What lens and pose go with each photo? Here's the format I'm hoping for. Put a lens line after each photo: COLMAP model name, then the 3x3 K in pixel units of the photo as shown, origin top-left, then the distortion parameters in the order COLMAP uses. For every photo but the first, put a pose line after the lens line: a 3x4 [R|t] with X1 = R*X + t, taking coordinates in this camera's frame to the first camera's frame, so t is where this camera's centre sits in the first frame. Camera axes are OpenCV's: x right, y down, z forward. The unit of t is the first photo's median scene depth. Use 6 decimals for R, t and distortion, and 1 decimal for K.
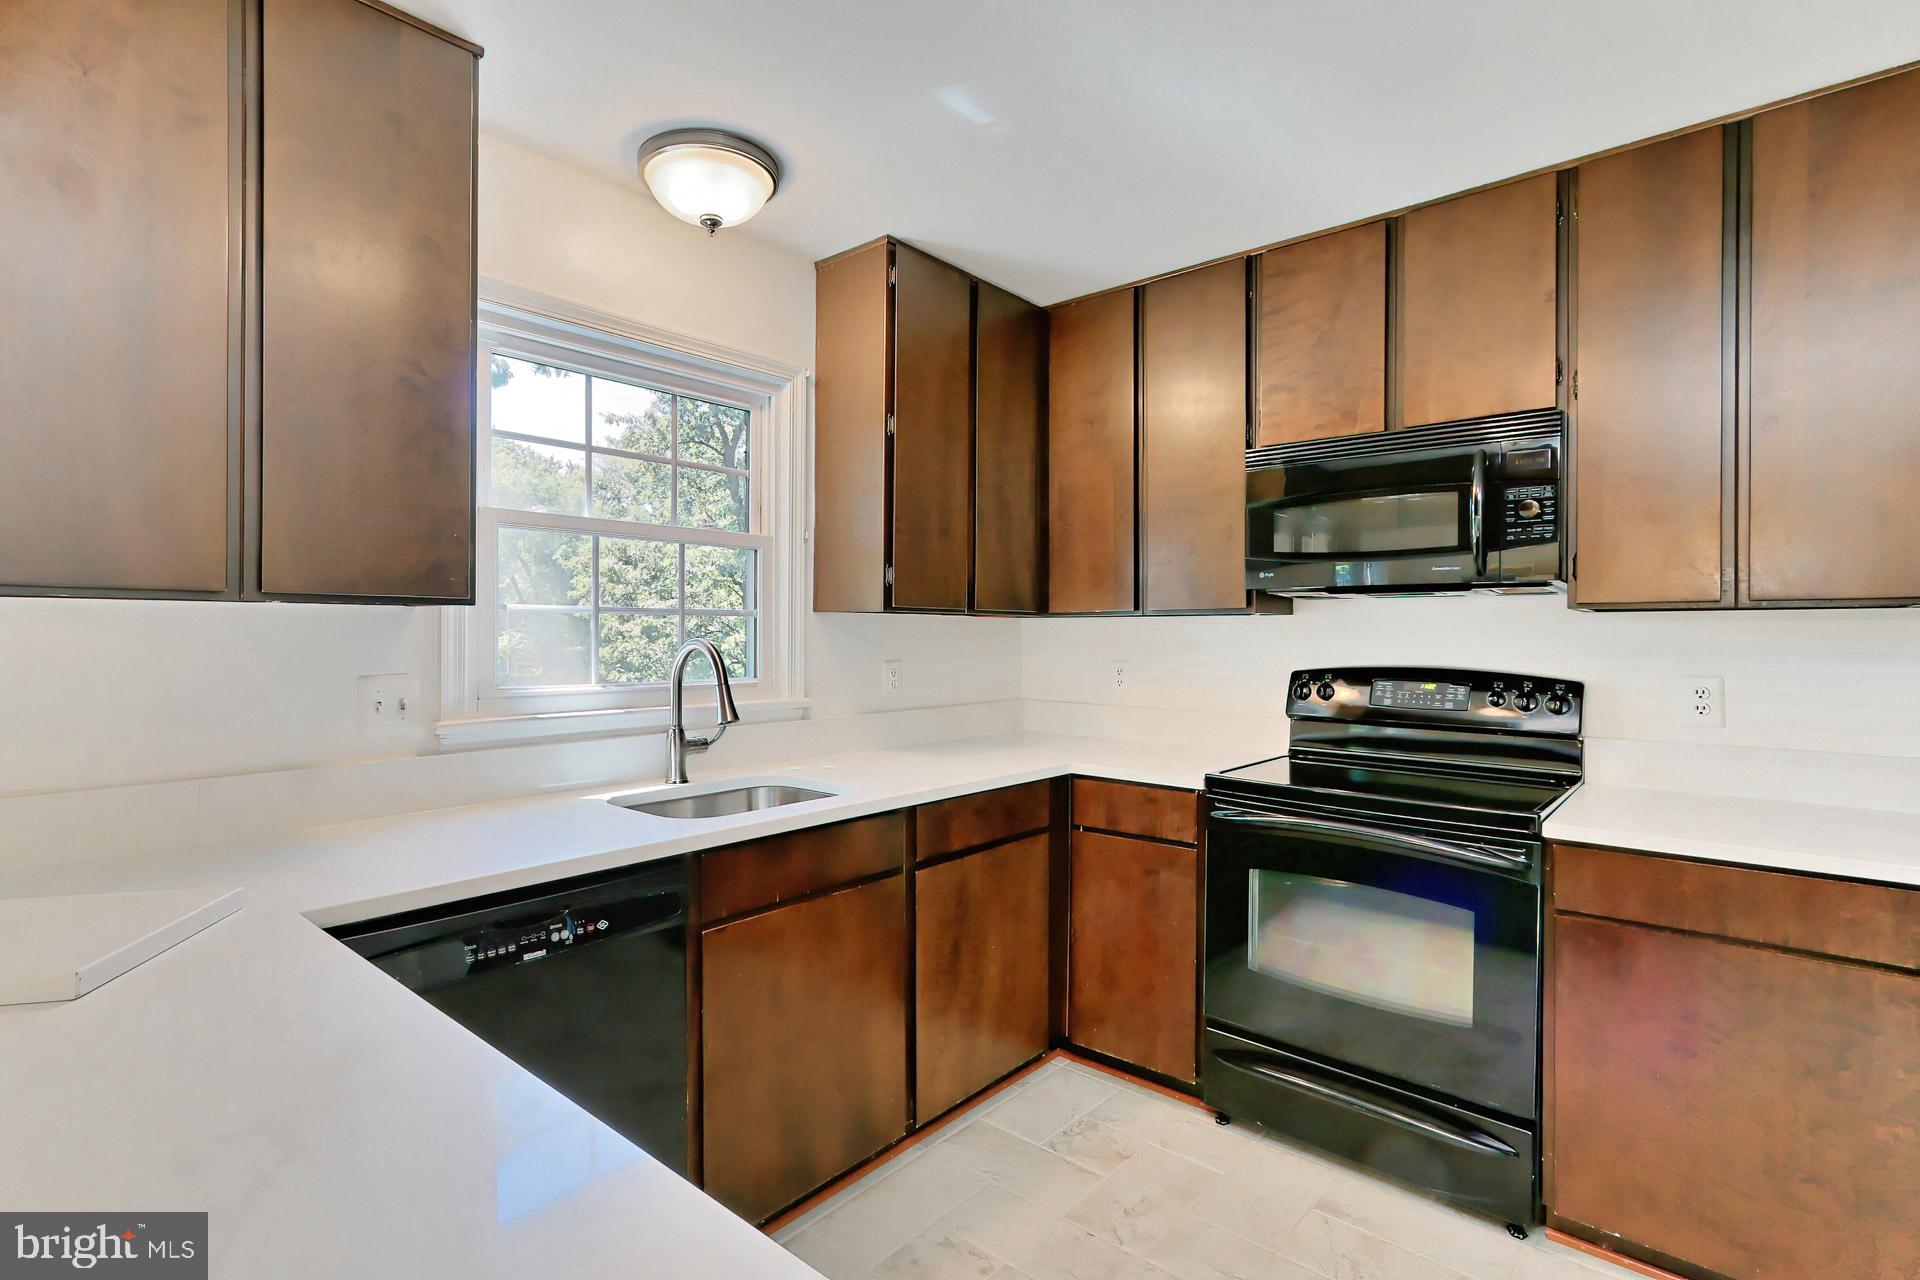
lens RADIAL K [[886.5, 0, 961.0], [0, 886.5, 635.4], [0, 0, 1]] dist [-0.002530, -0.000333]
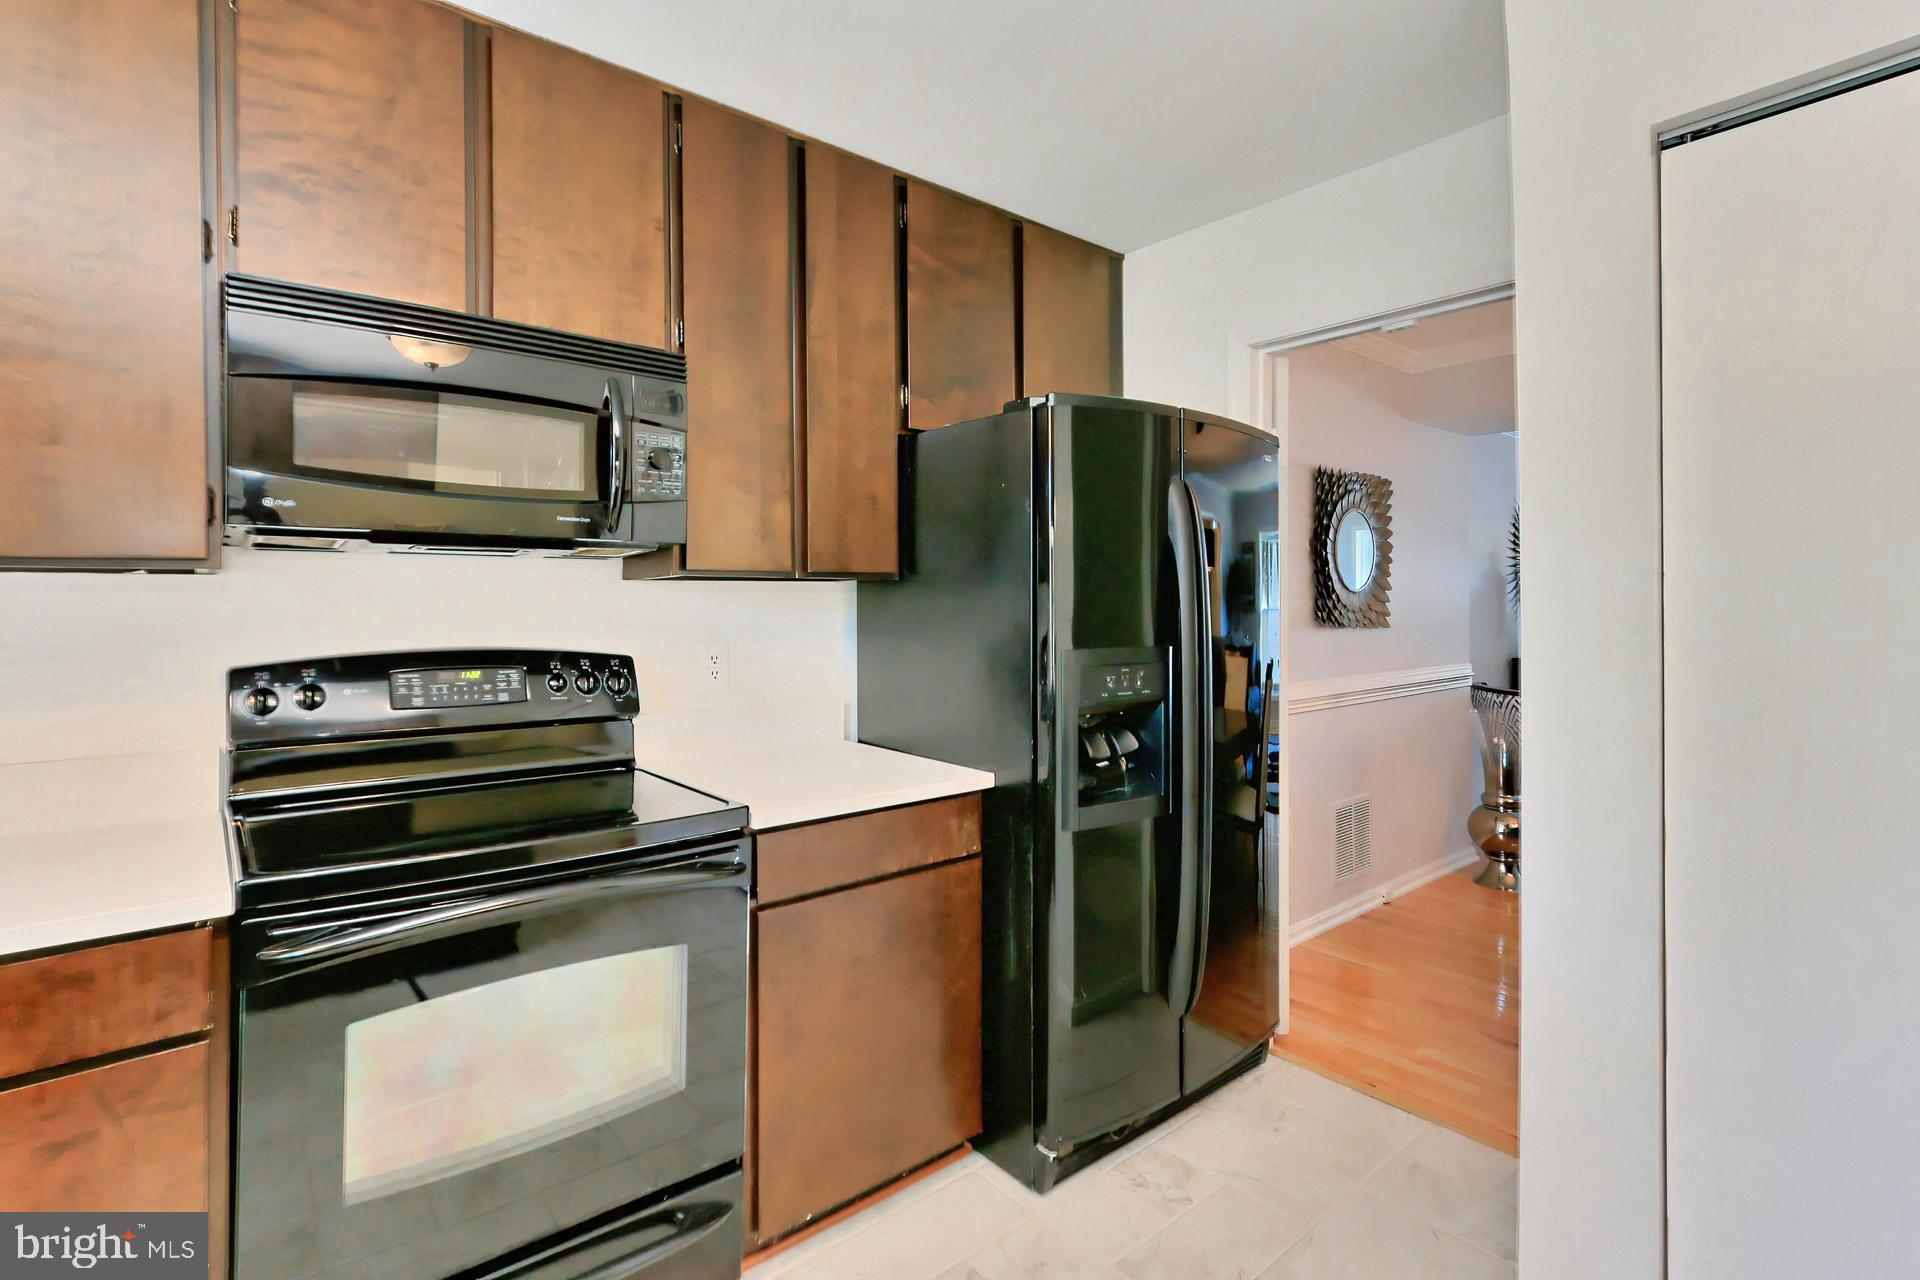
lens RADIAL K [[886.5, 0, 925.9], [0, 886.5, 603.0], [0, 0, 1]] dist [-0.002530, -0.000333]
pose [[0.179684, -0.002606, 0.983721, -0.142240], [0.008301, 0.999965, 0.001133, -0.000607], [-0.983689, 0.007963, 0.179699, 0.494802]]
